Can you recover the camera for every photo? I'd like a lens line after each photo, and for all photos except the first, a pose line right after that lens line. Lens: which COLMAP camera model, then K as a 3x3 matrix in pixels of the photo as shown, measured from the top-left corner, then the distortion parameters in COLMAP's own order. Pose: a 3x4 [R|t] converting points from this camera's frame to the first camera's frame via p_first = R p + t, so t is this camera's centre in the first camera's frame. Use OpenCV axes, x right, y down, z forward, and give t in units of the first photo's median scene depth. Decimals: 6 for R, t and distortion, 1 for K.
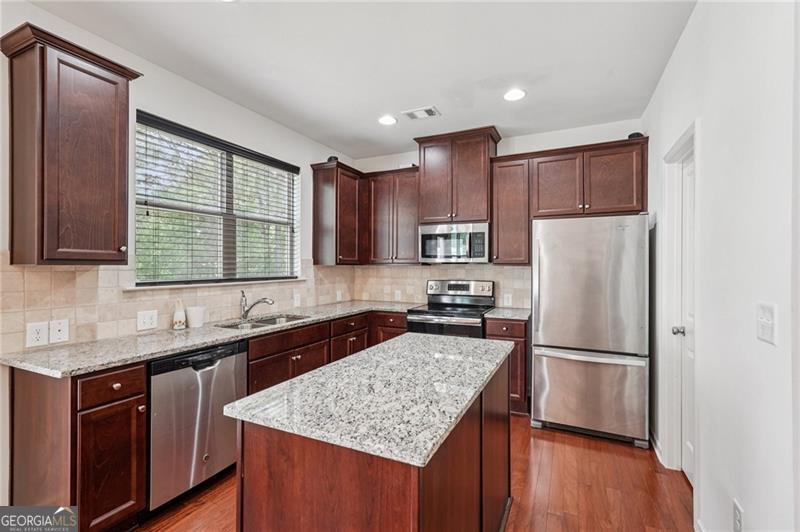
lens RADIAL K [[362.5, 0, 402.4], [0, 362.5, 265.6], [0, 0, 1]] dist [0.005864, 0.003754]
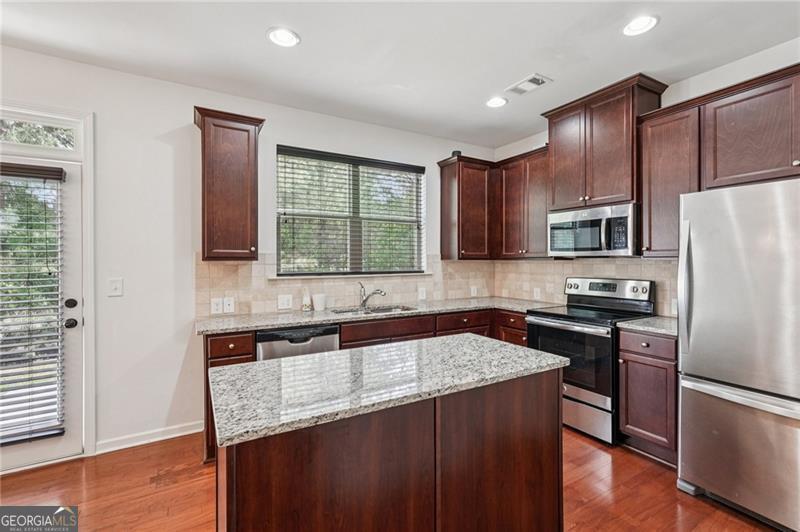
lens RADIAL K [[362.5, 0, 403.6], [0, 362.5, 262.4], [0, 0, 1]] dist [0.005864, 0.003754]
pose [[0.826549, -0.000283, -0.562865, 0.282352], [0.003284, 0.999985, 0.004320, 0.000499], [0.562855, -0.005419, 0.826538, 0.105100]]
